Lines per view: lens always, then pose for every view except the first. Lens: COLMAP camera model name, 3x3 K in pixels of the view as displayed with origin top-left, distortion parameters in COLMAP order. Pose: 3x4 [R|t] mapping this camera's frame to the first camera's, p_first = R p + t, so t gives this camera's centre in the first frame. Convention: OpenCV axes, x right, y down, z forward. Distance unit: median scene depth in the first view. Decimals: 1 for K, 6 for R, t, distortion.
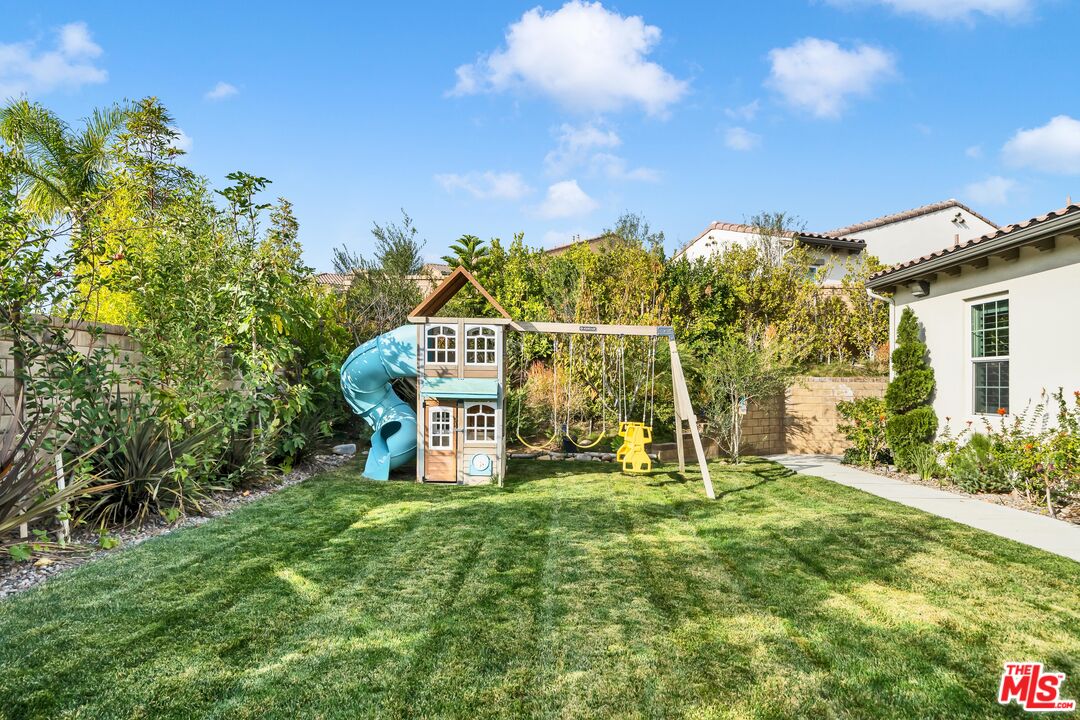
lens RADIAL K [[657.3, 0, 534.8], [0, 657.3, 364.4], [0, 0, 1]] dist [0.000658, 0.000446]
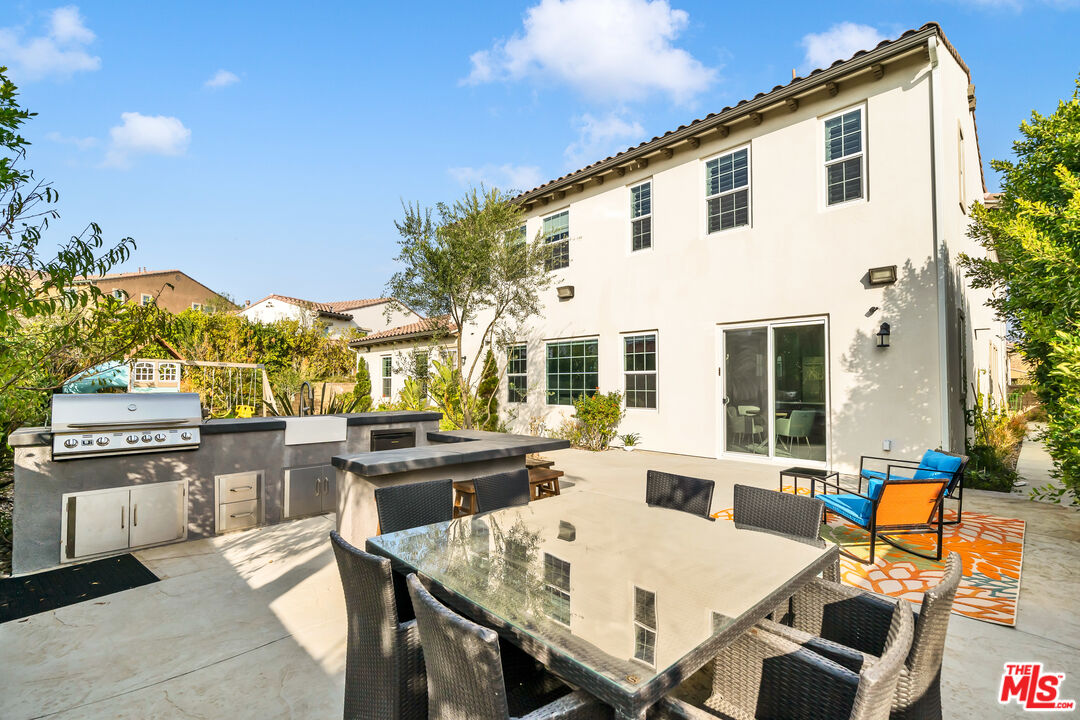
lens RADIAL K [[493.9, 0, 537.5], [0, 493.9, 368.6], [0, 0, 1]] dist [0.002762, -0.000301]
pose [[0.701157, 0.011485, 0.712915, -0.247407], [-0.014360, 0.999895, -0.001985, -0.034491], [-0.712863, -0.008846, 0.701248, -0.638581]]
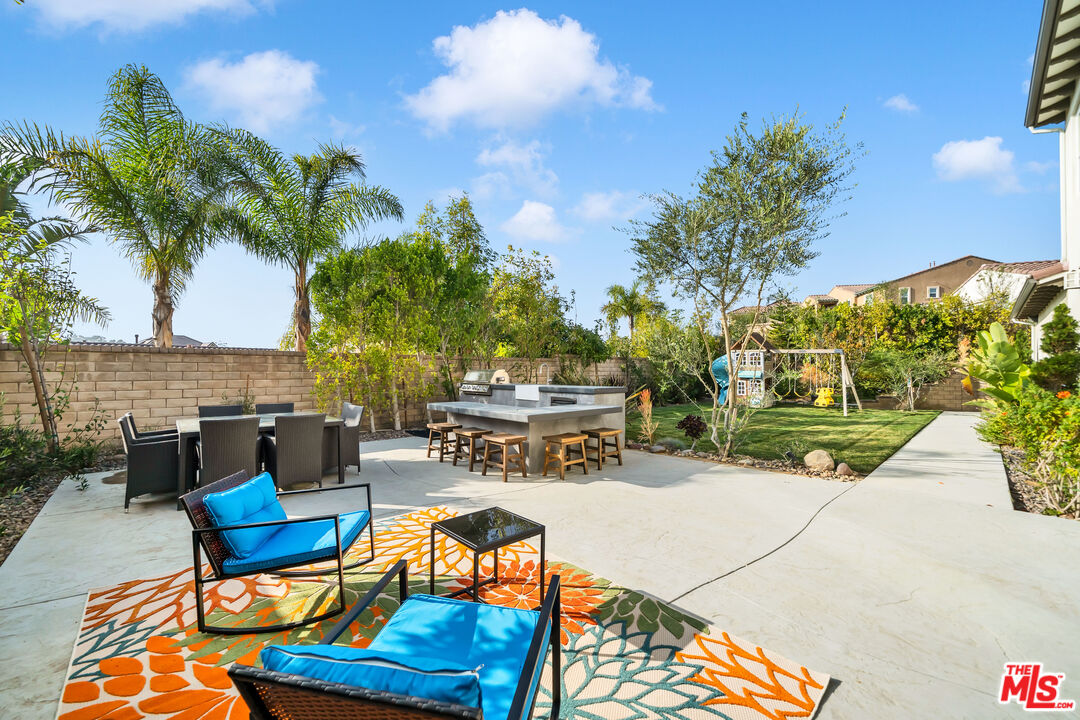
lens RADIAL K [[423.0, 0, 533.0], [0, 423.0, 365.2], [0, 0, 1]] dist [0.000256, -0.000216]
pose [[0.688616, -0.014455, -0.724982, 0.374037], [0.024639, 0.999690, 0.003472, -0.020888], [0.724707, -0.020254, 0.688759, -0.619216]]
